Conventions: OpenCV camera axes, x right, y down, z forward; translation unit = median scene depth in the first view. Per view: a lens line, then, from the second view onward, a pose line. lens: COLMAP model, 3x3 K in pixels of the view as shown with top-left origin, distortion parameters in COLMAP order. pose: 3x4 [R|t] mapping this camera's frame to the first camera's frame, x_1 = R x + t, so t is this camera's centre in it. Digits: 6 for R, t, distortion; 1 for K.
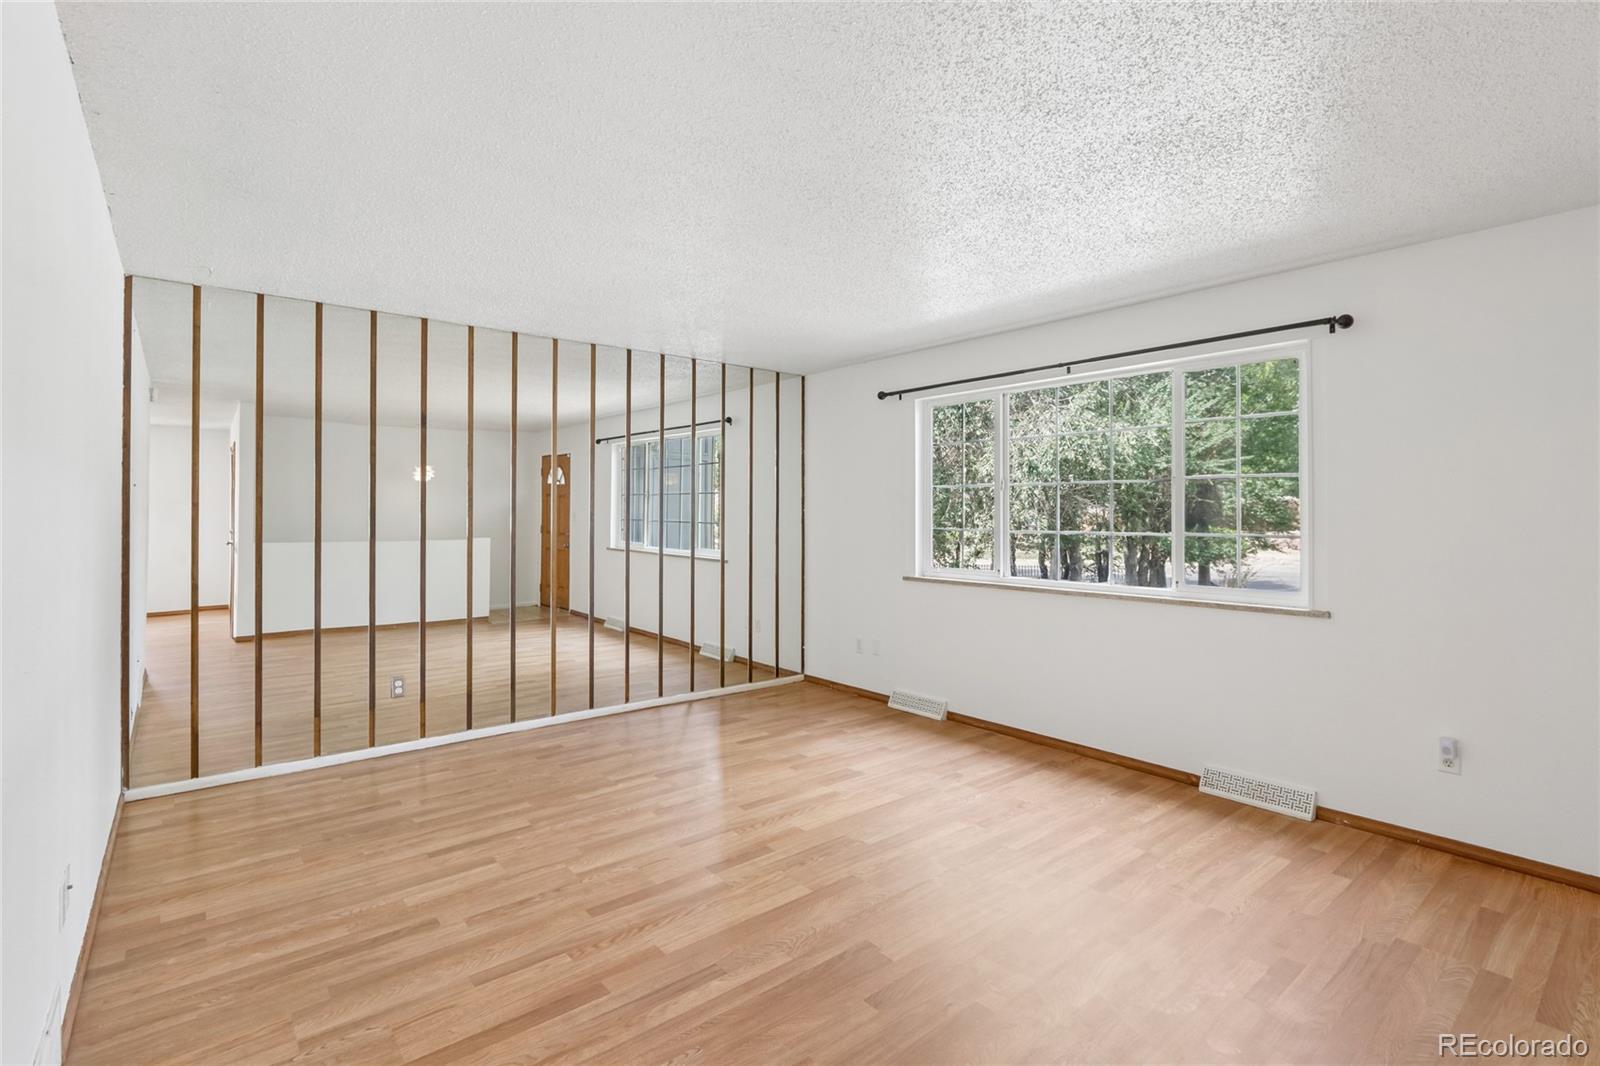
lens RADIAL K [[747.1, 0, 788.0], [0, 747.1, 506.0], [0, 0, 1]] dist [-0.014787, 0.000794]
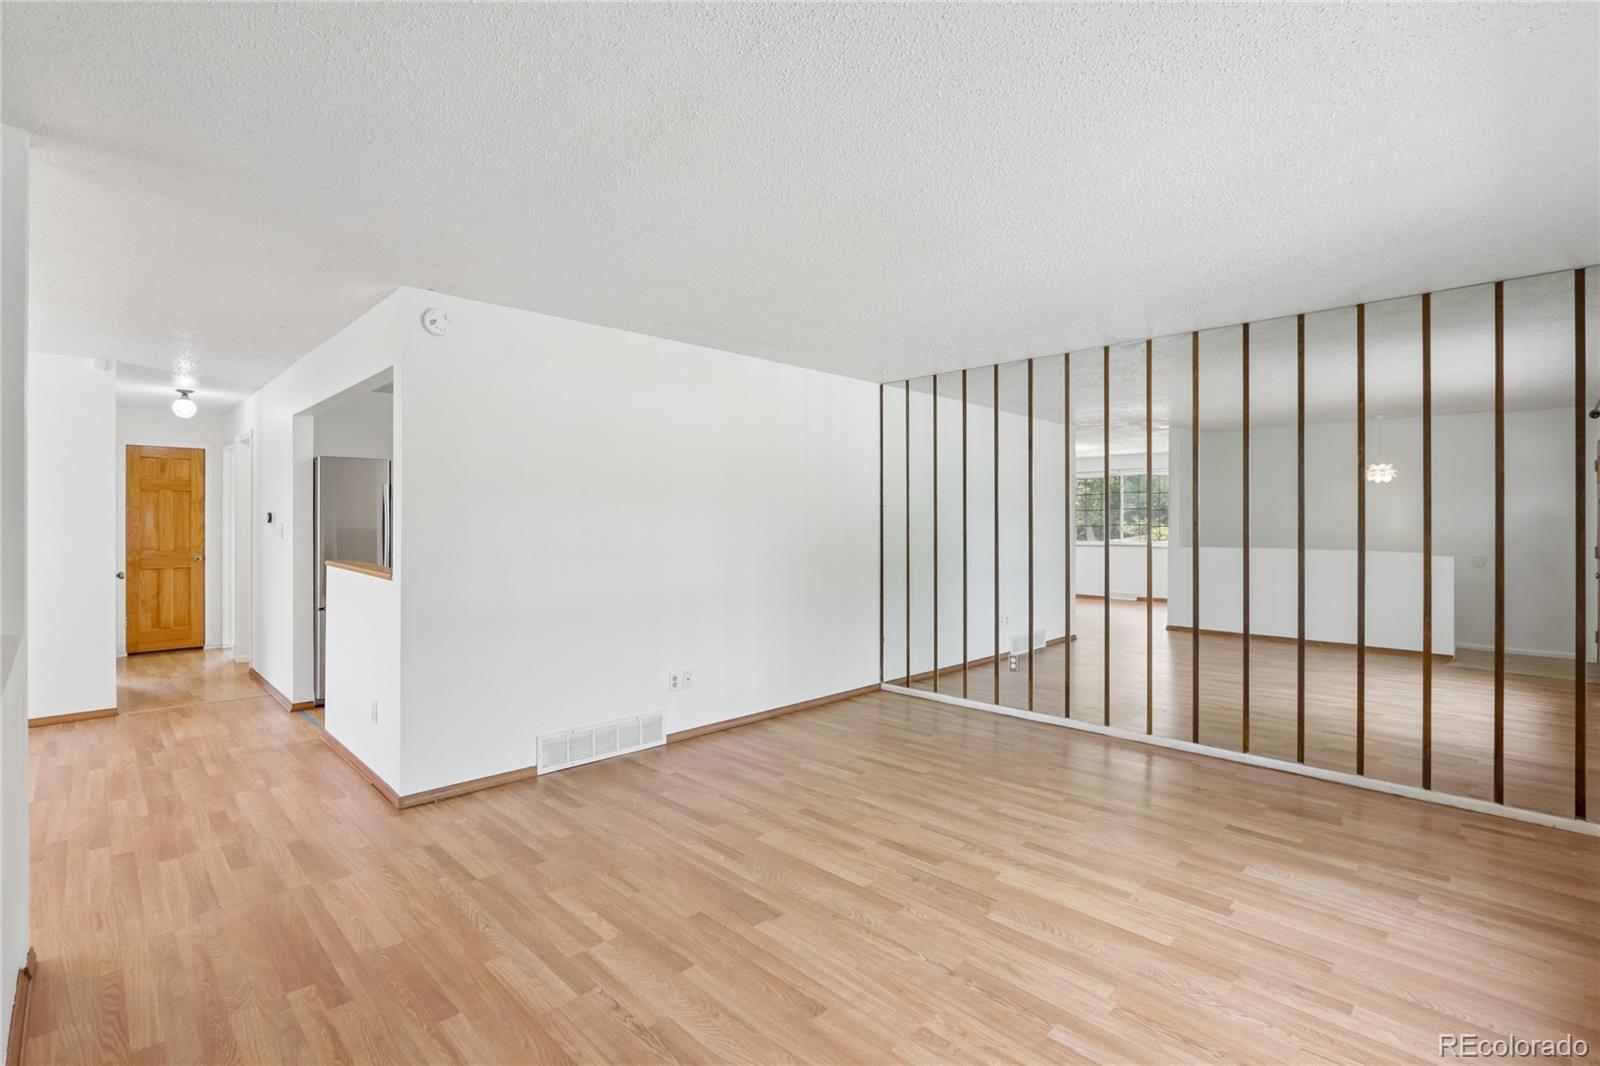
lens RADIAL K [[747.1, 0, 788.0], [0, 747.1, 506.0], [0, 0, 1]] dist [-0.014787, 0.000794]
pose [[0.087084, -0.020797, -0.995984, 0.750793], [0.008511, 0.999761, -0.020132, 0.004646], [0.996165, -0.006723, 0.087240, 0.567942]]
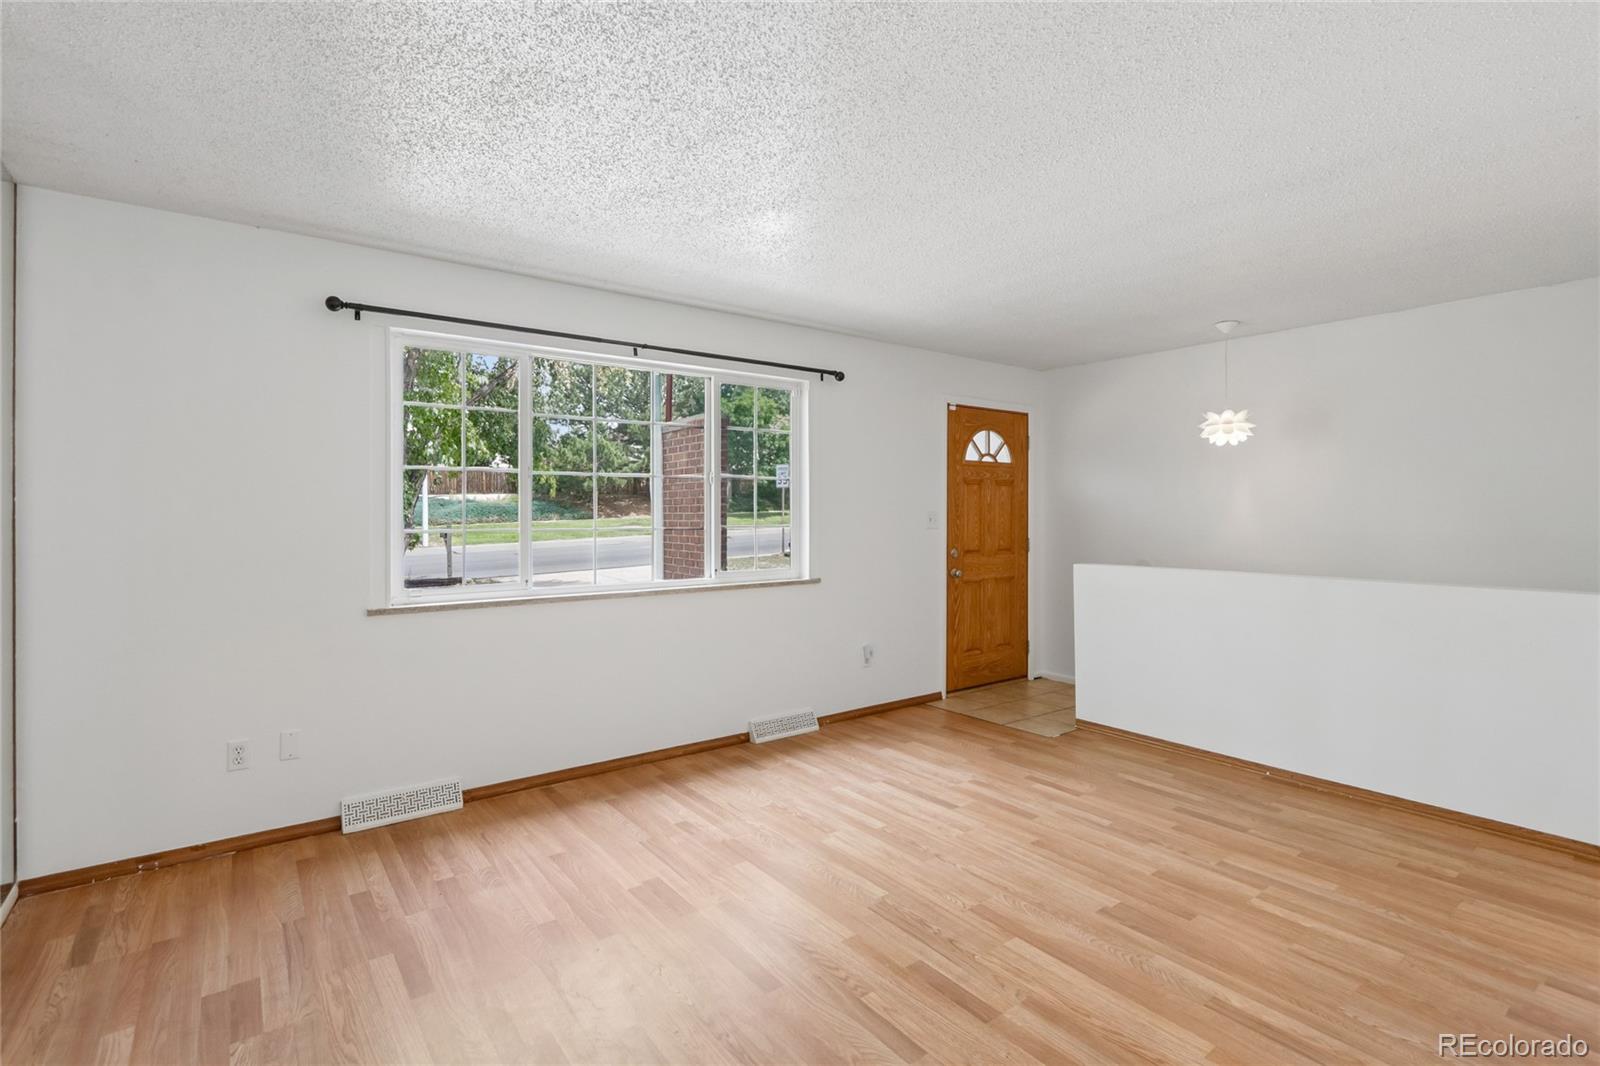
lens RADIAL K [[747.1, 0, 788.0], [0, 747.1, 506.0], [0, 0, 1]] dist [-0.014787, 0.000794]
pose [[0.048561, 0.001634, 0.998819, -0.605268], [-0.012157, 0.999926, -0.001045, 0.007429], [-0.998746, -0.012092, 0.048578, 0.866566]]
